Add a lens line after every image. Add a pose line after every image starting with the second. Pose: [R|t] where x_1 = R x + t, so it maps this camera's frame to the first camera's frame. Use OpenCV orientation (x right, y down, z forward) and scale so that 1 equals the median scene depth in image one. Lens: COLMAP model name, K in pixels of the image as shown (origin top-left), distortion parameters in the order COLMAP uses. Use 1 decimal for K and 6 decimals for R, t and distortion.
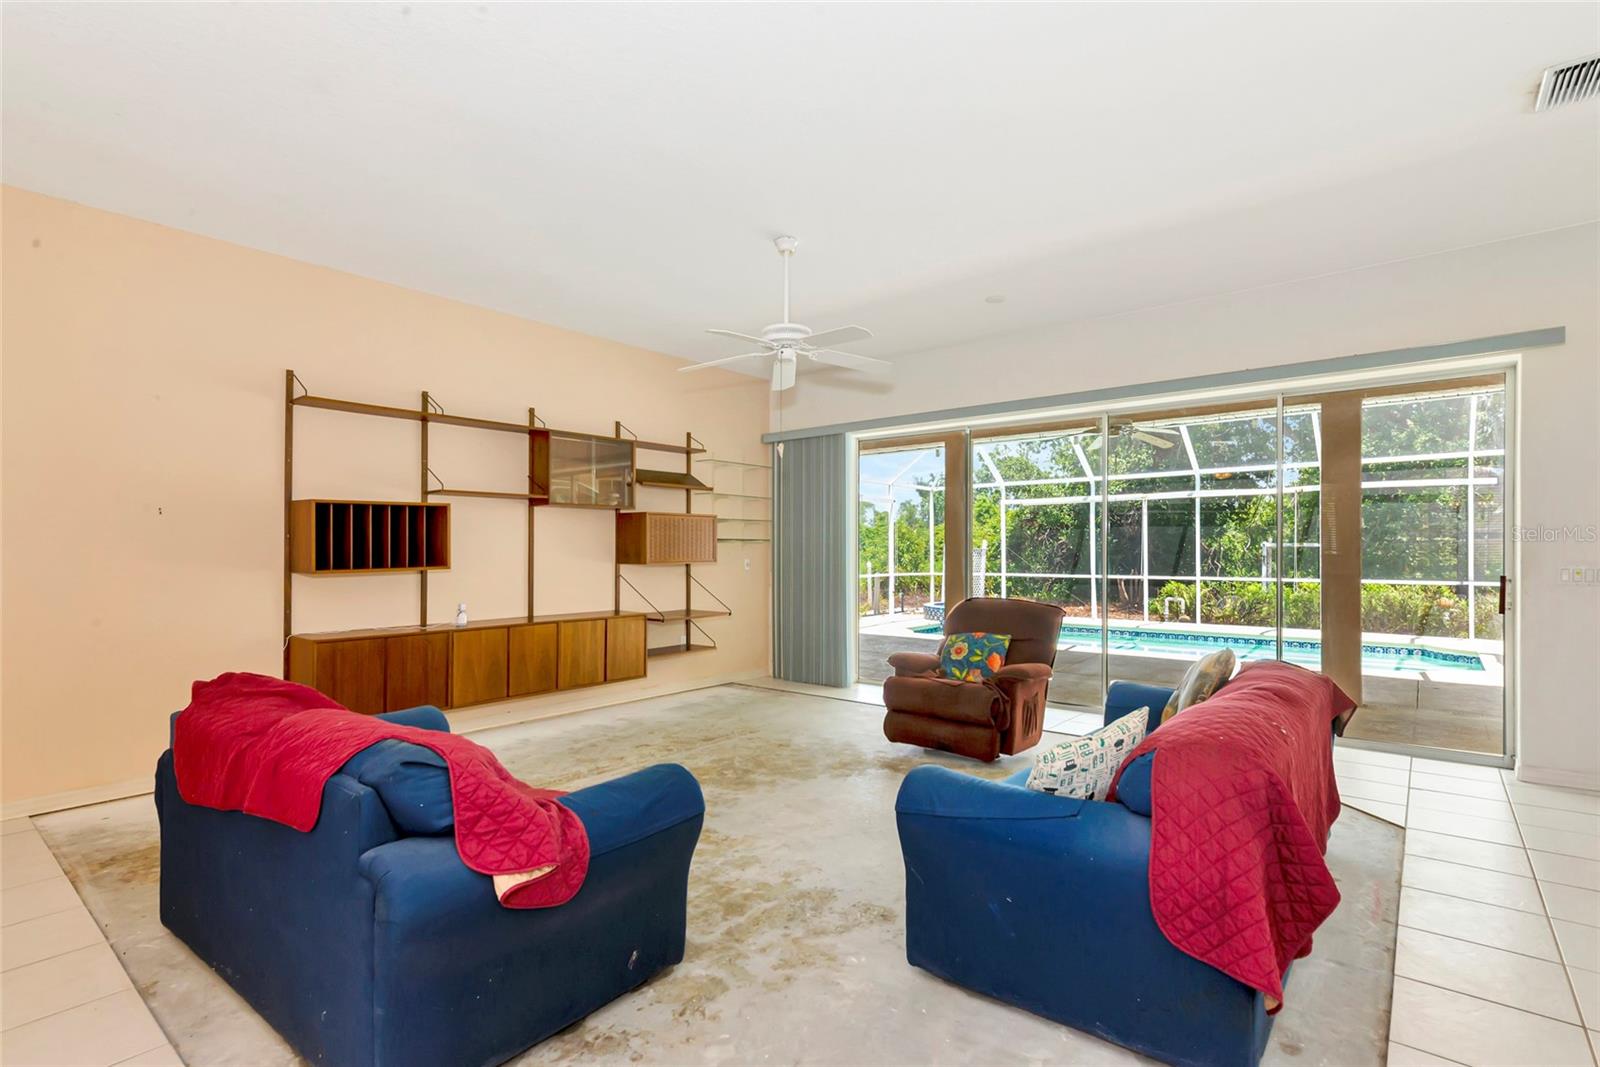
lens RADIAL K [[779.7, 0, 795.5], [0, 779.7, 553.2], [0, 0, 1]] dist [-0.000787, -0.000007]
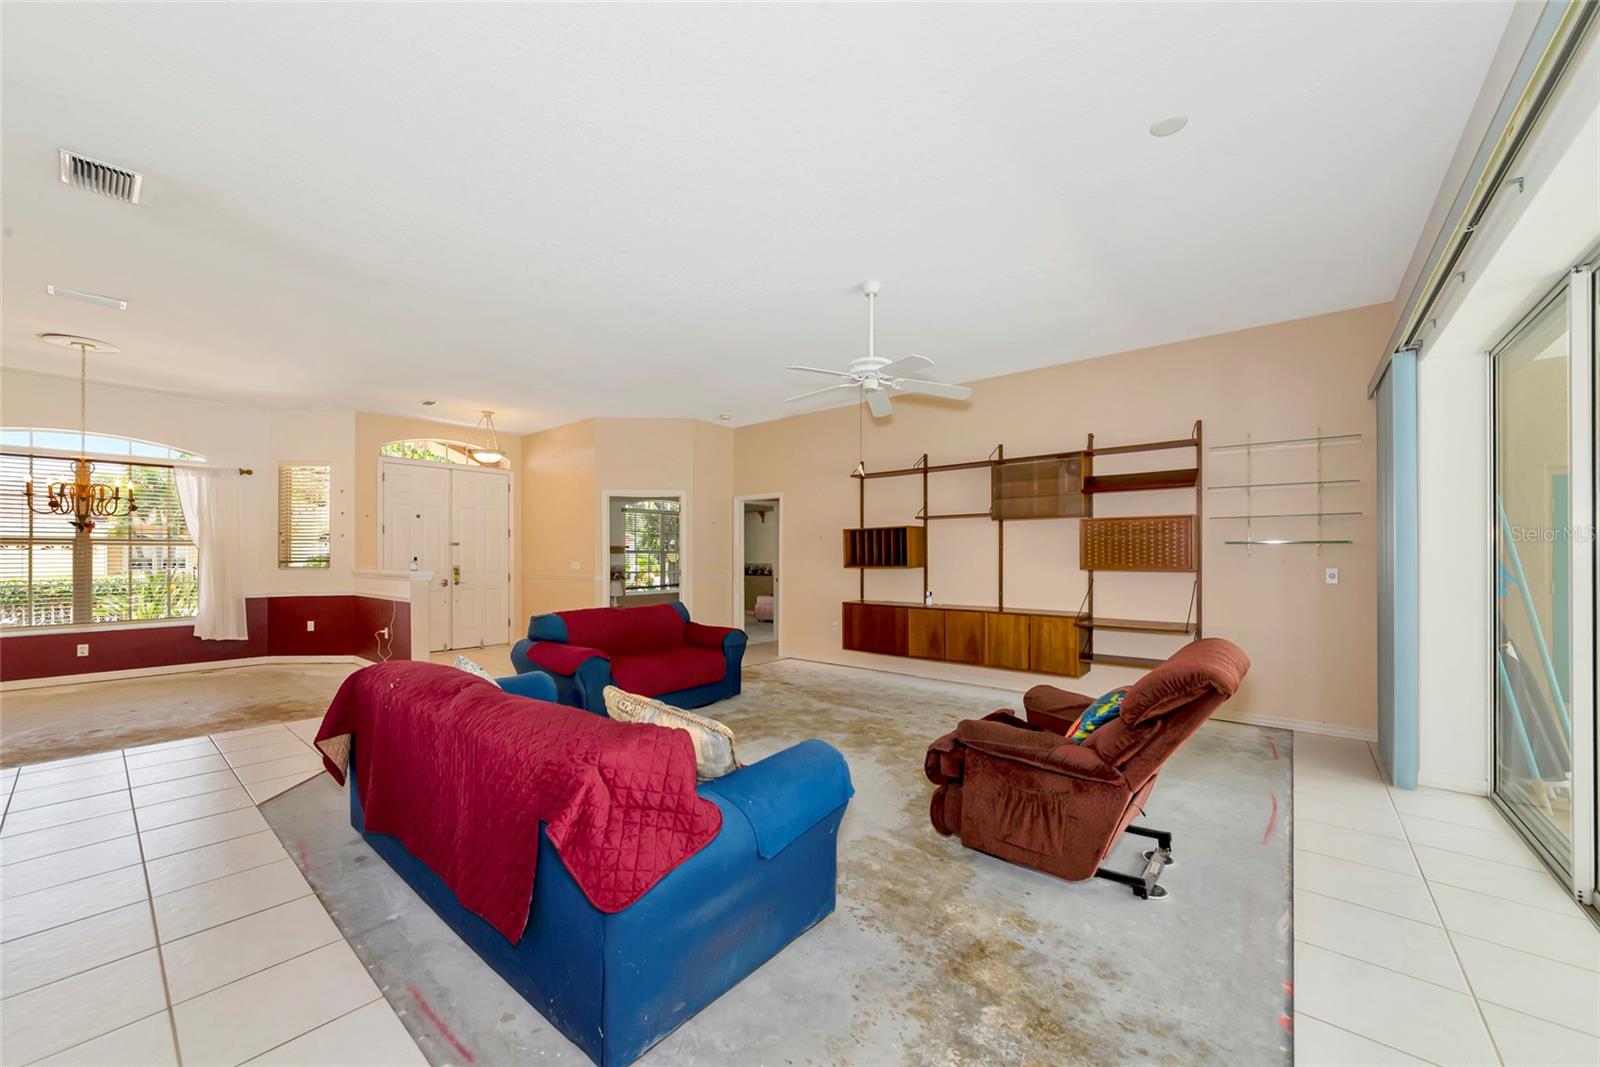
lens RADIAL K [[598.0, 0, 786.5], [0, 598.0, 551.1], [0, 0, 1]] dist [-0.000345, 0.000108]
pose [[-0.023894, -0.008016, -0.999682, 0.714179], [-0.007340, 0.999942, -0.007842, -0.000648], [0.999688, 0.007150, -0.023951, 0.732747]]
